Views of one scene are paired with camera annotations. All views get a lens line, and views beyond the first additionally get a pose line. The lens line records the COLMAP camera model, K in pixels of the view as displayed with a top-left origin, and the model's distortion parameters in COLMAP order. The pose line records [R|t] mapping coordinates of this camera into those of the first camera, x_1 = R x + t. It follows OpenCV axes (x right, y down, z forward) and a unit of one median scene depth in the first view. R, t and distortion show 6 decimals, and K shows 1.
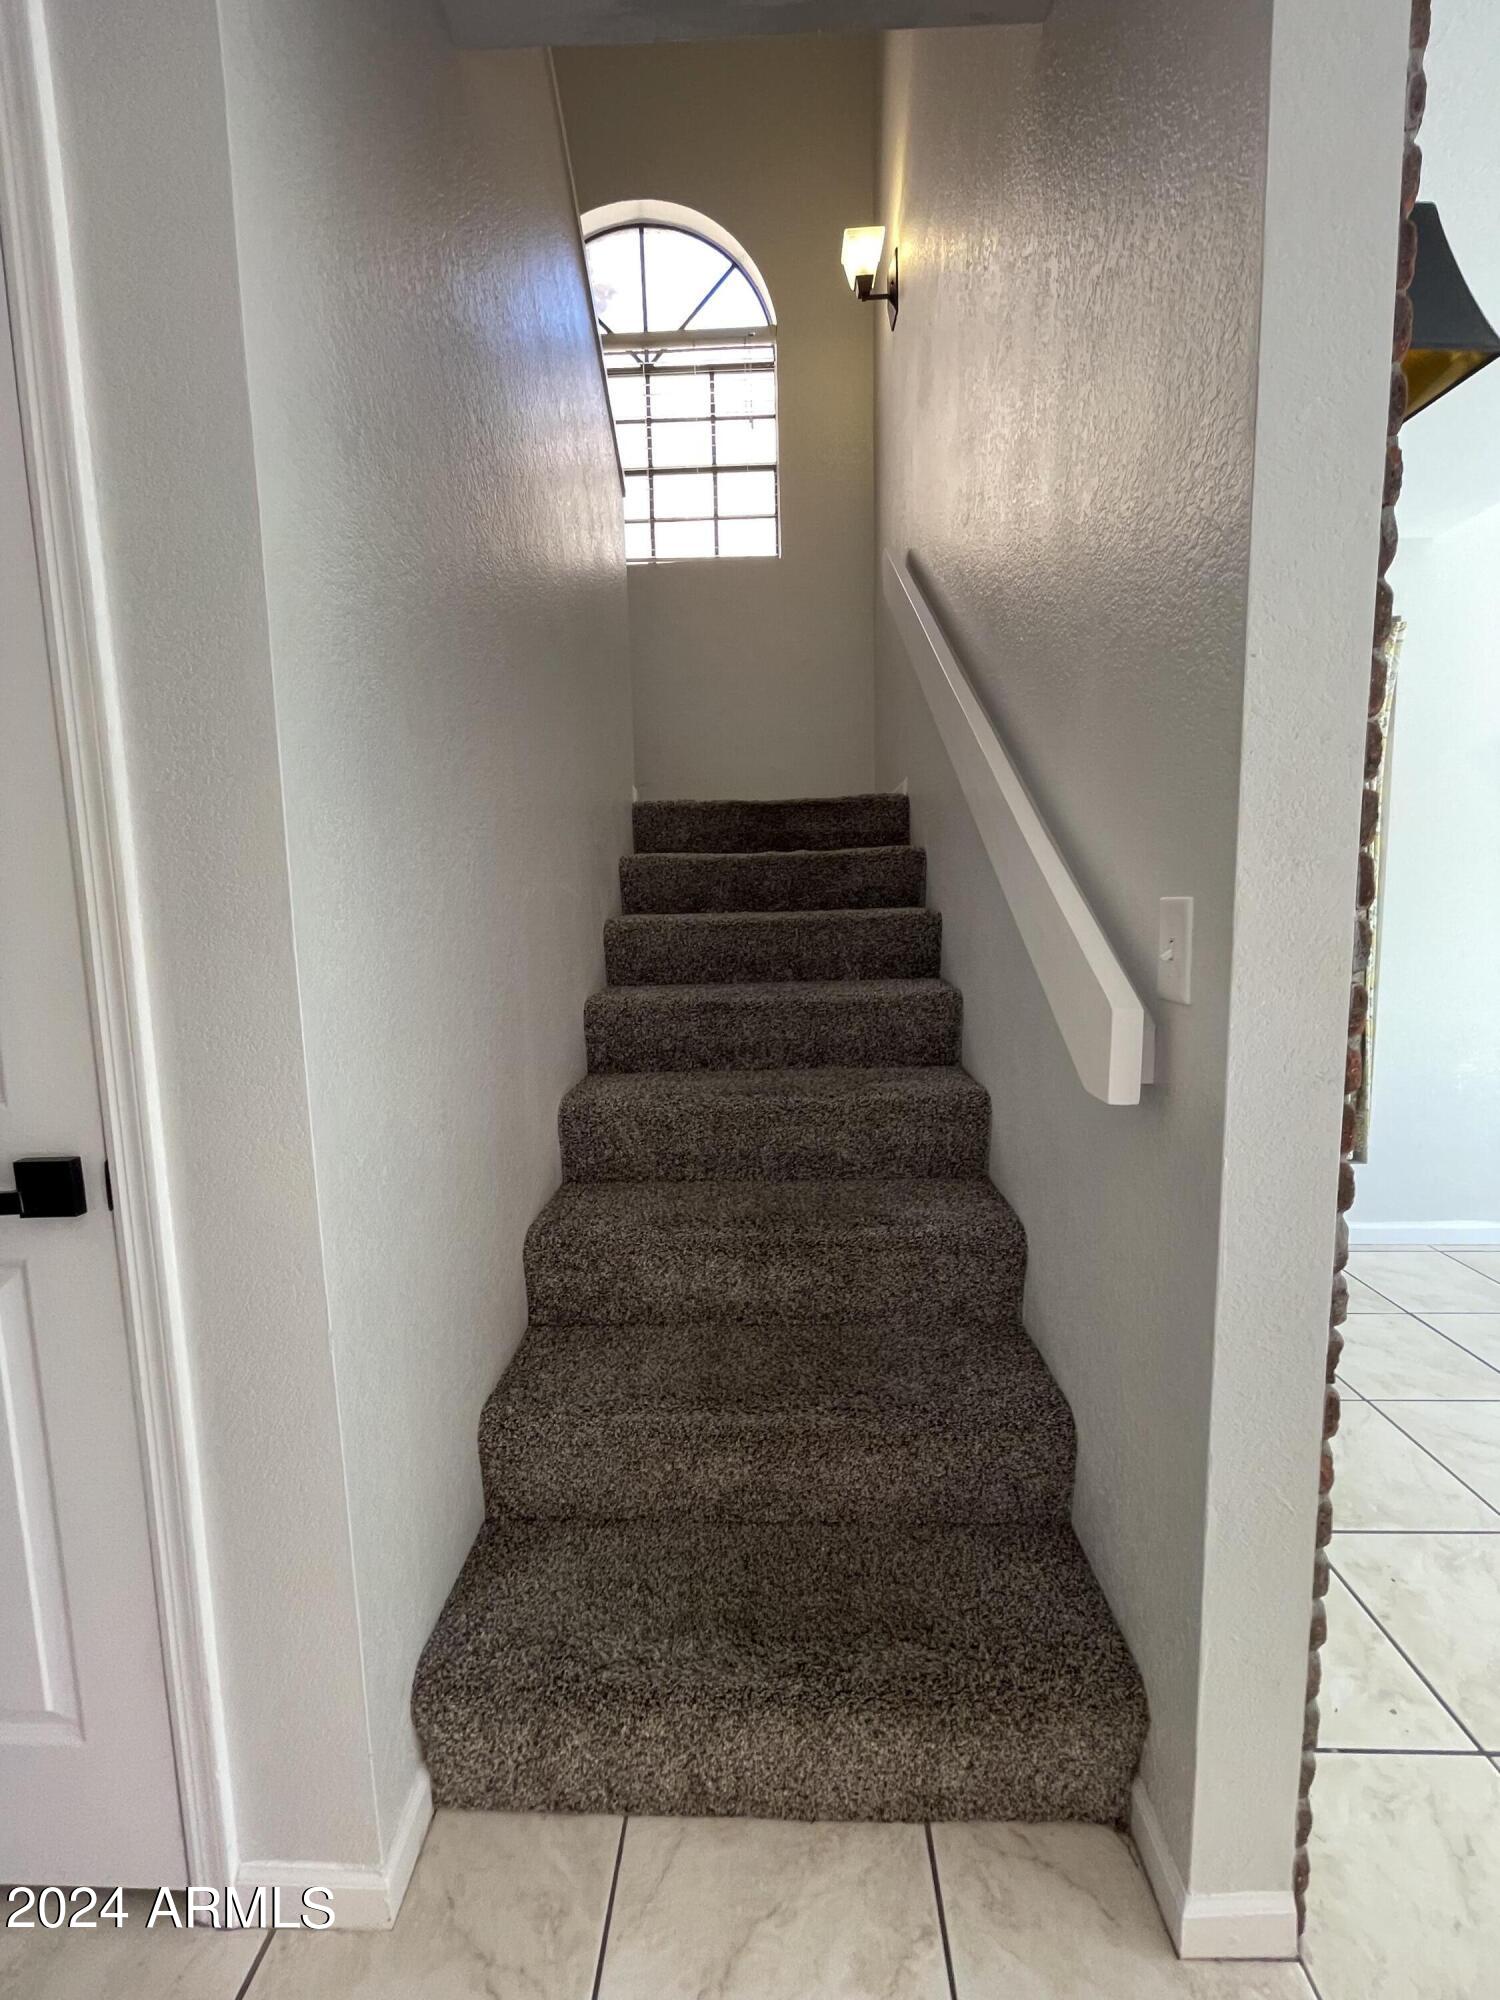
lens RADIAL K [[812.2, 0, 746.4], [0, 812.2, 984.7], [0, 0, 1]] dist [0.001262, 0.000366]
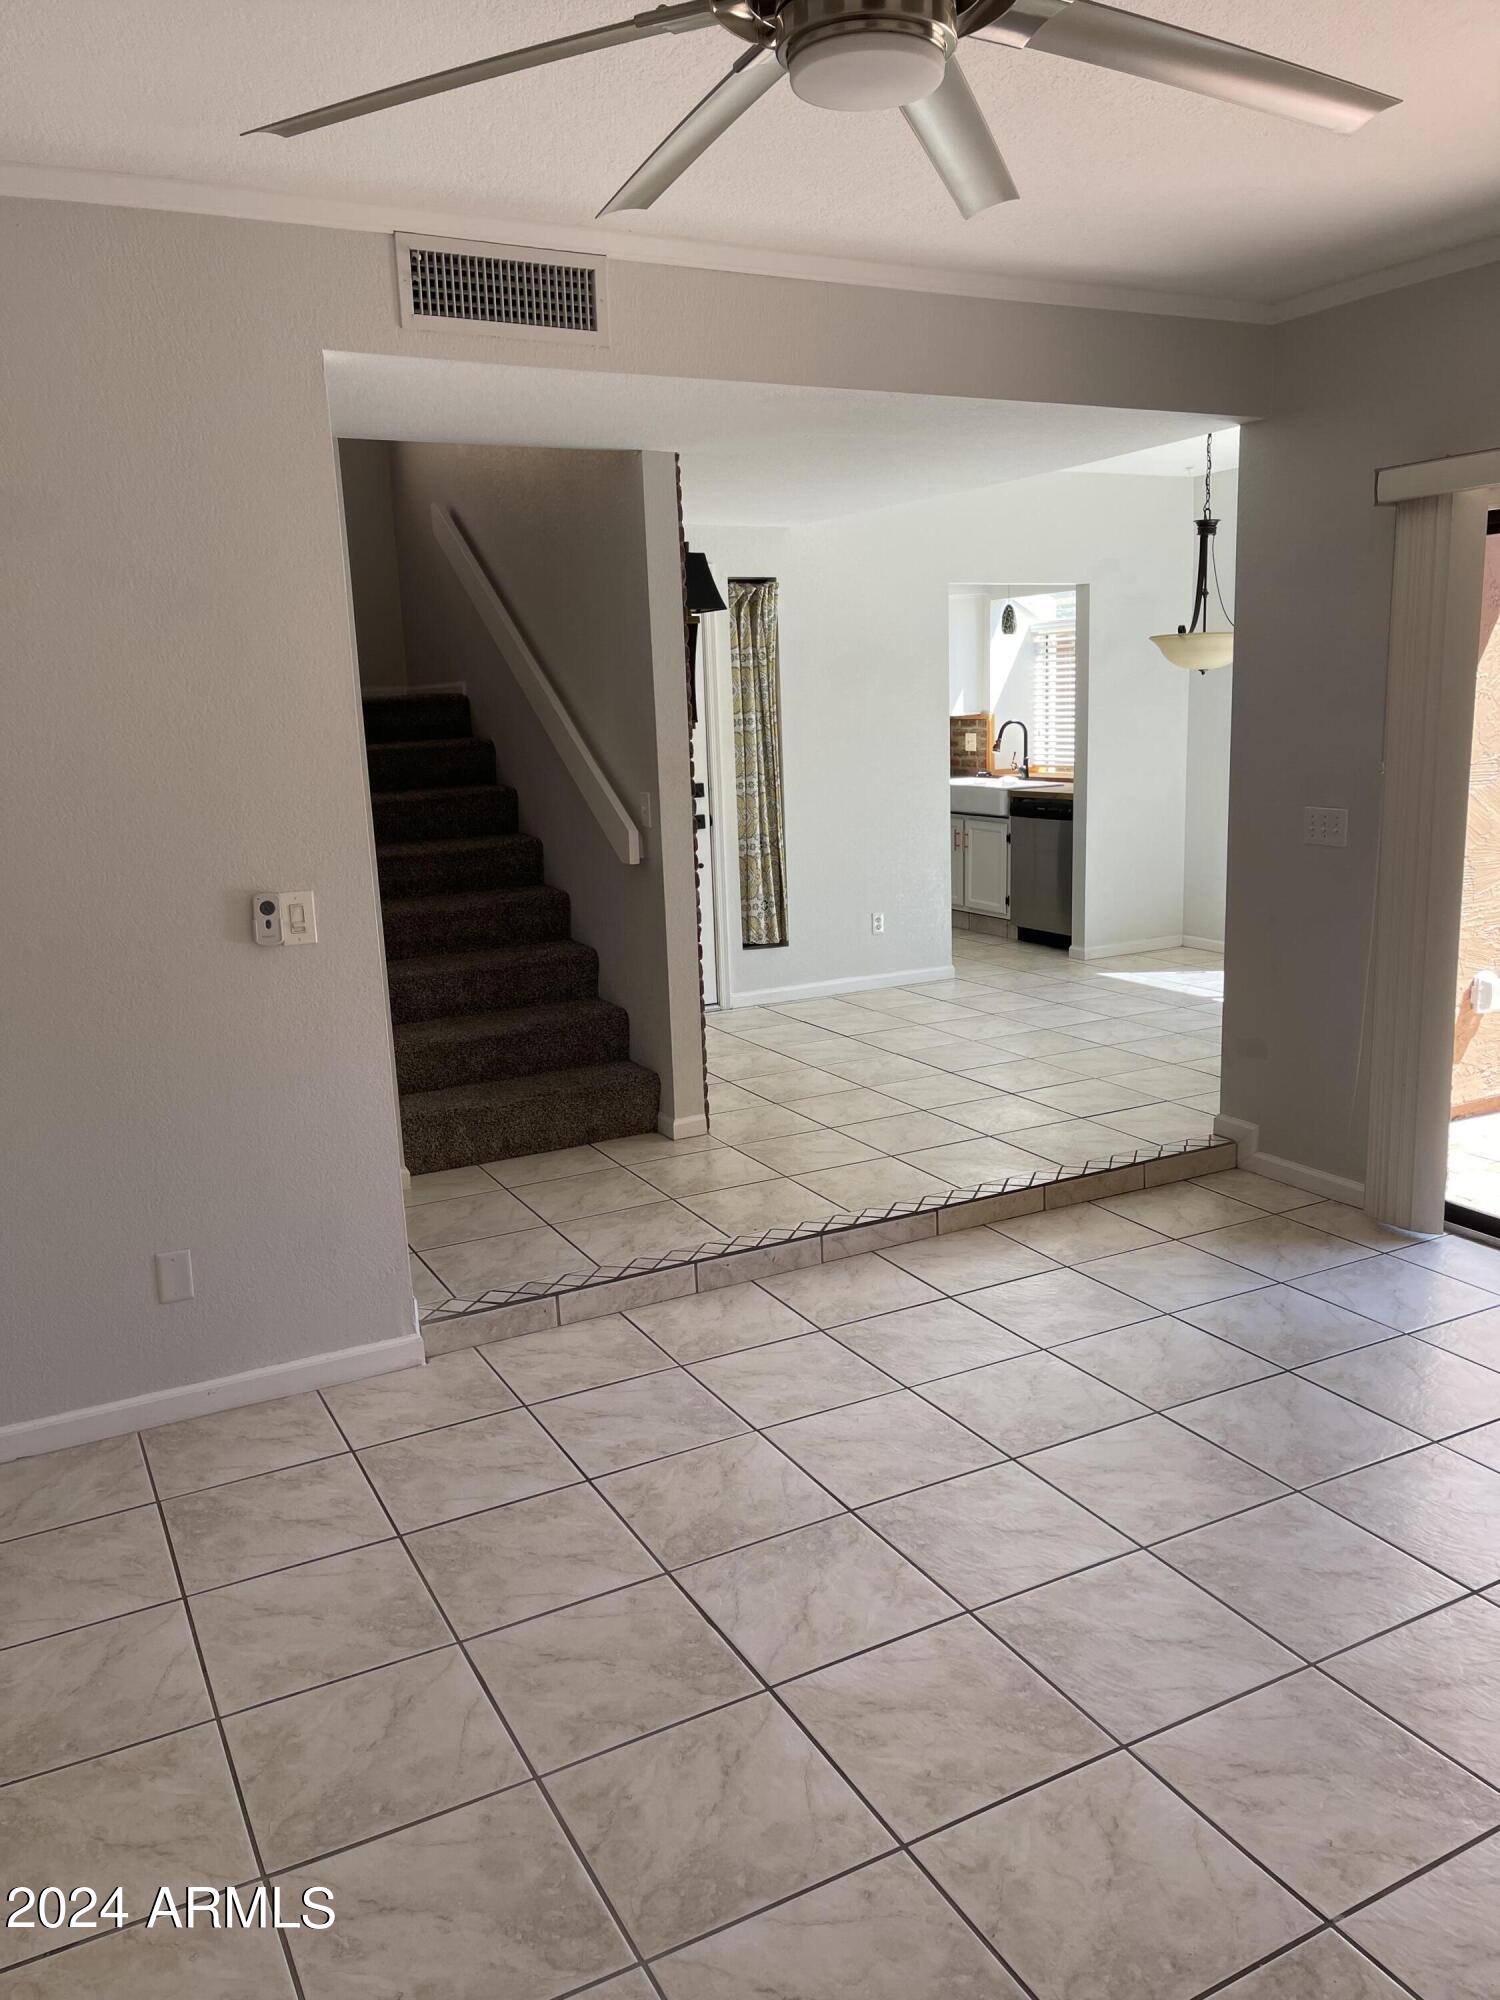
lens RADIAL K [[1521.1, 0, 785.4], [0, 1521.1, 1023.8], [0, 0, 1]] dist [0.110723, -0.004369]
pose [[0.857179, -0.115005, 0.502013, -1.669129], [0.069850, 0.991703, 0.107918, 0.148668], [-0.510259, -0.057439, 0.858101, -3.545007]]
